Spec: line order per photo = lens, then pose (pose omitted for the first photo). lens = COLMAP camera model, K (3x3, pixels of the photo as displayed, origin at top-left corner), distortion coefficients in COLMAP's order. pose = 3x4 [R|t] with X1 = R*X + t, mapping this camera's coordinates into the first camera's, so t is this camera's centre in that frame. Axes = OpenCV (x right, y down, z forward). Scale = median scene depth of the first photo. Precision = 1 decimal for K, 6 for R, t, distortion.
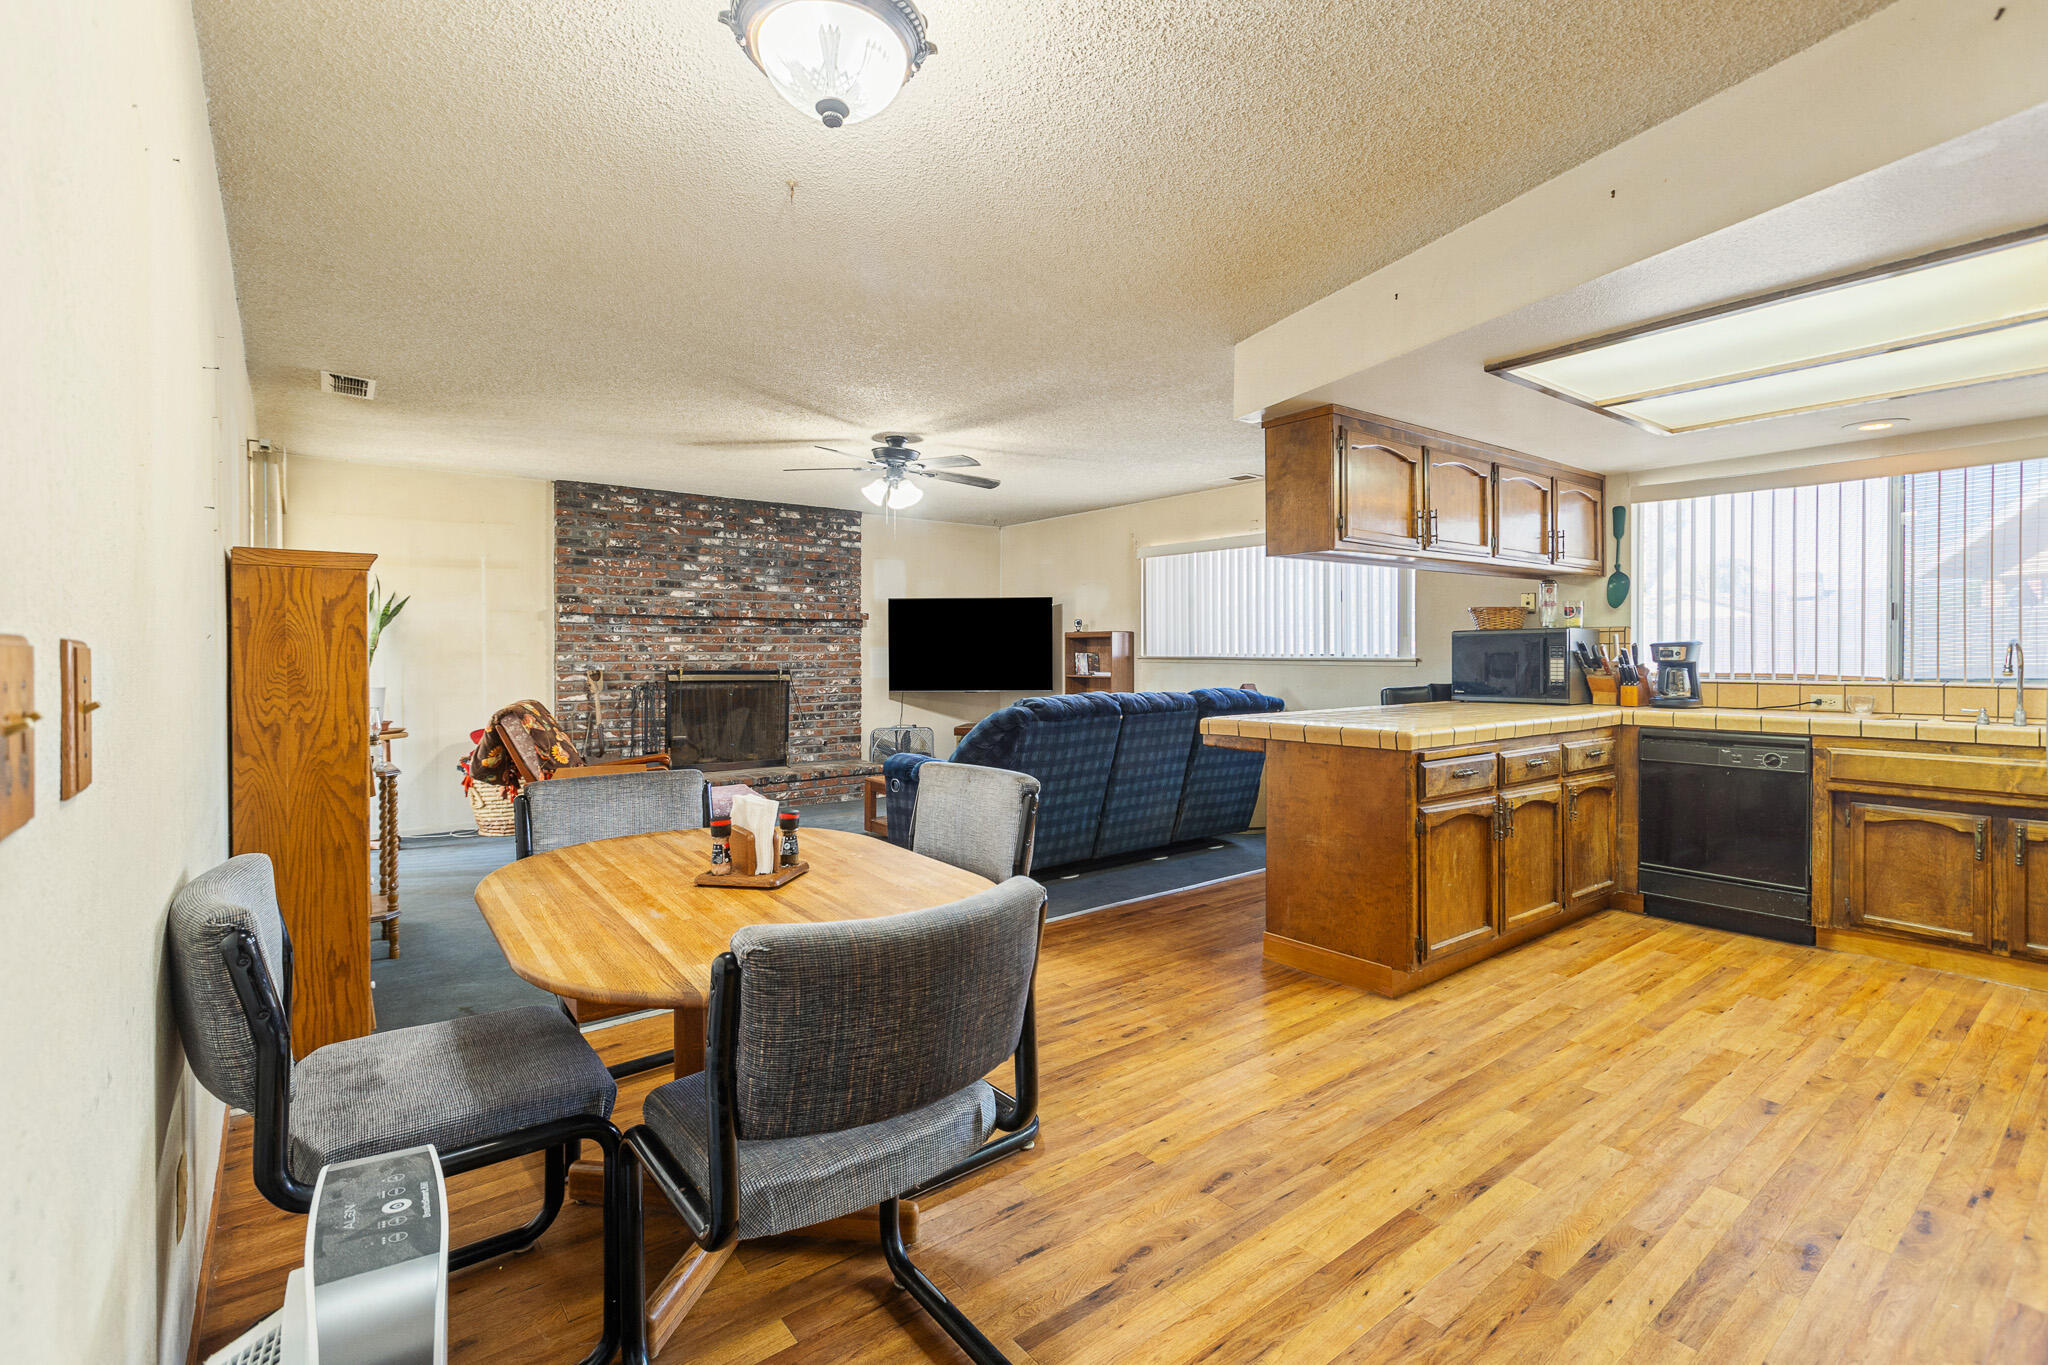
lens RADIAL K [[926.7, 0, 1024.7], [0, 926.7, 657.0], [0, 0, 1]] dist [0.003300, -0.000676]
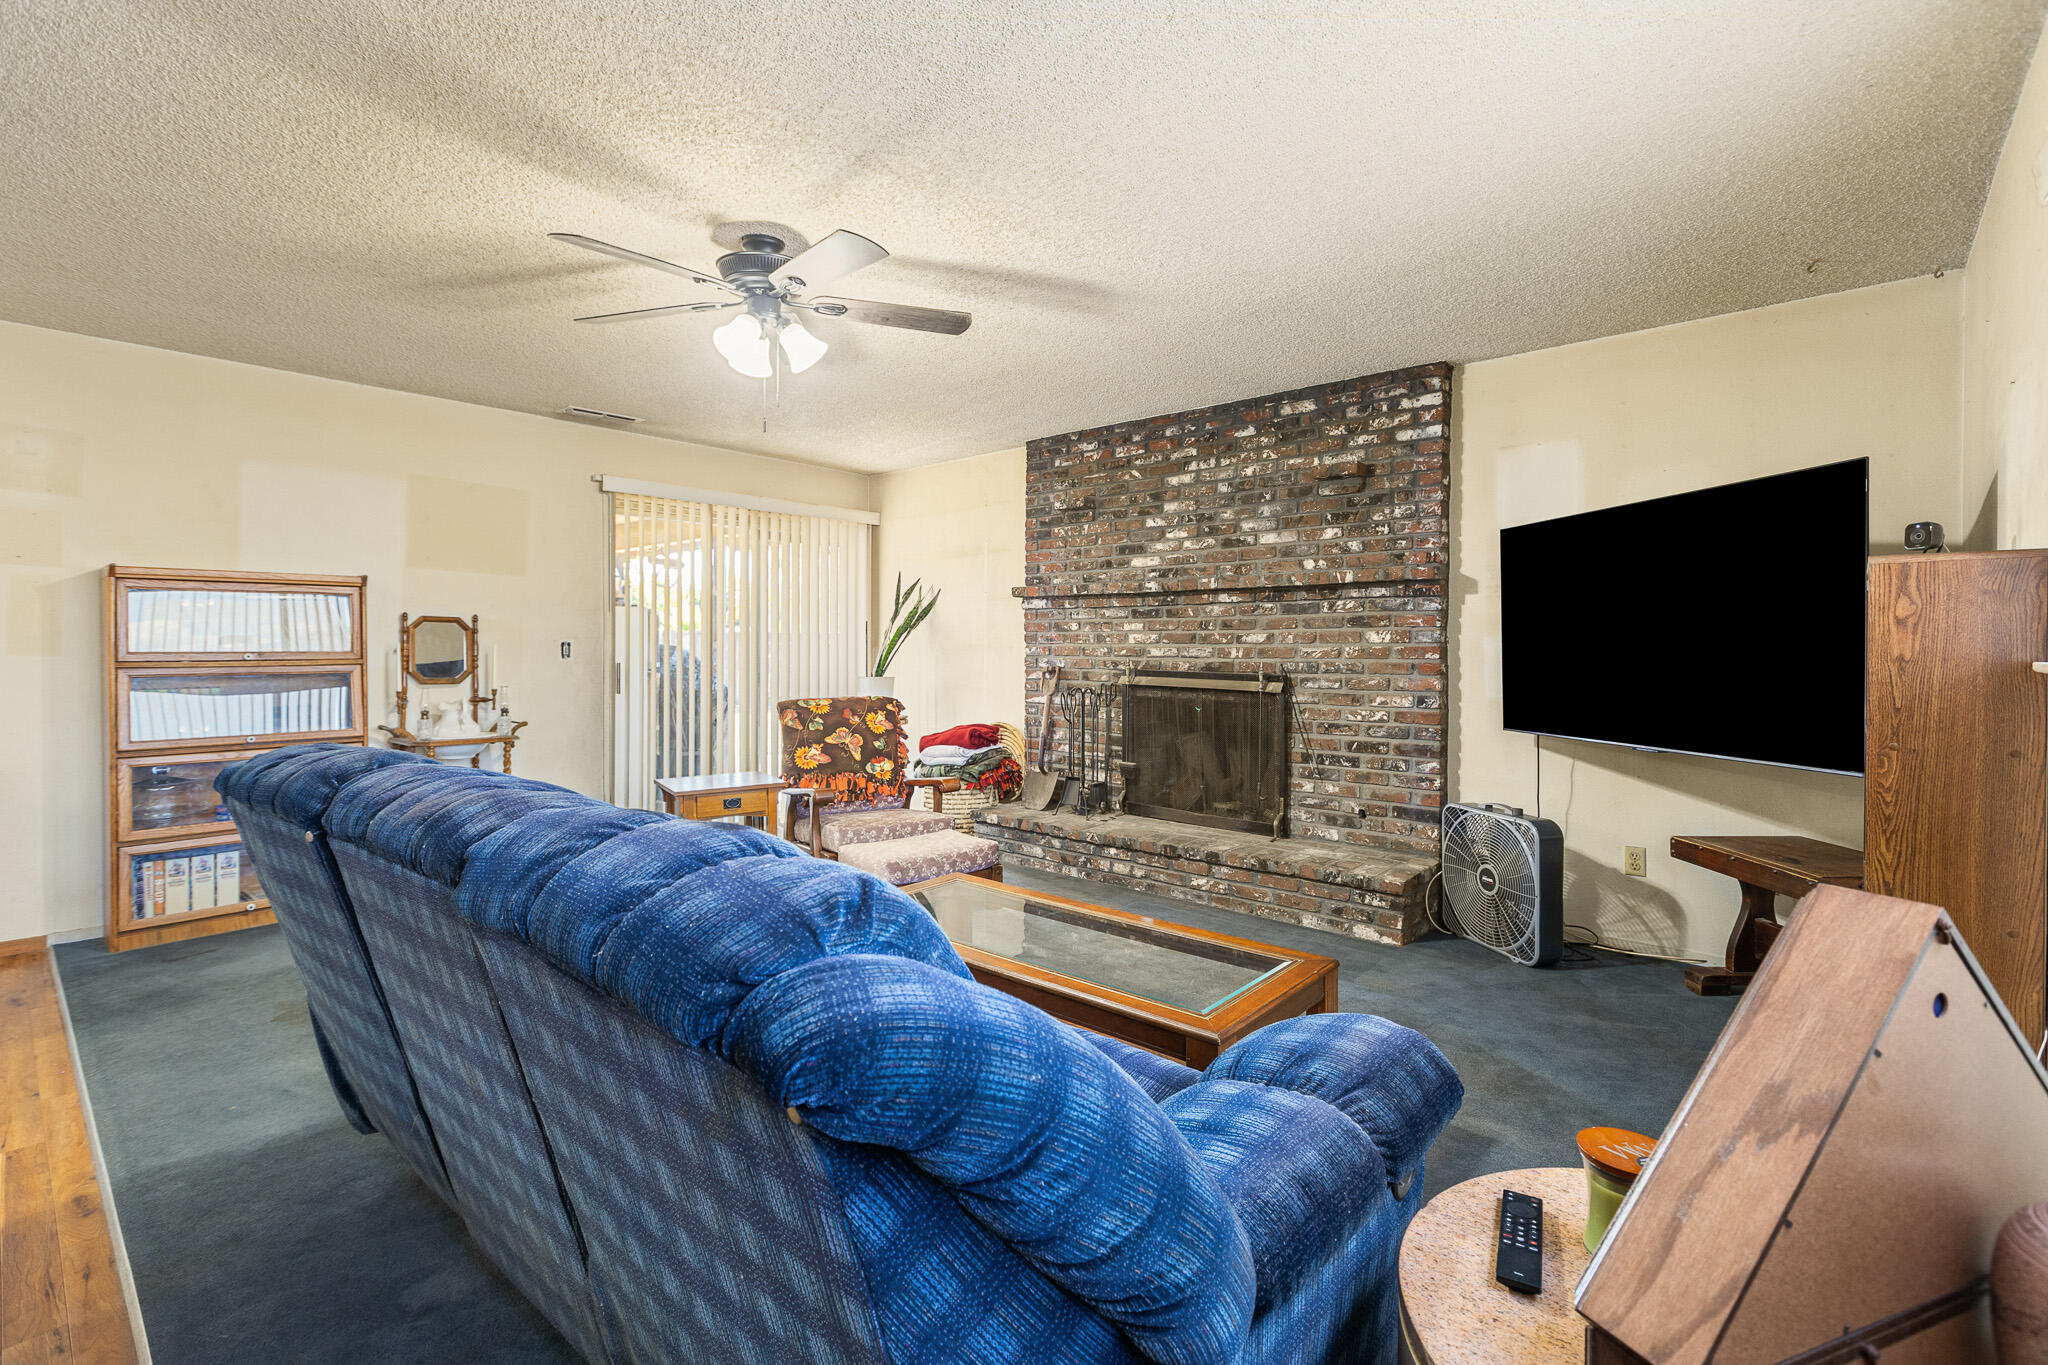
lens RADIAL K [[926.7, 0, 1024.3], [0, 926.7, 653.2], [0, 0, 1]] dist [0.003300, -0.000676]
pose [[0.178588, 0.009243, -0.983880, 0.451459], [-0.008460, 0.999933, 0.007858, -0.004609], [0.983888, 0.006920, 0.178655, 1.141575]]
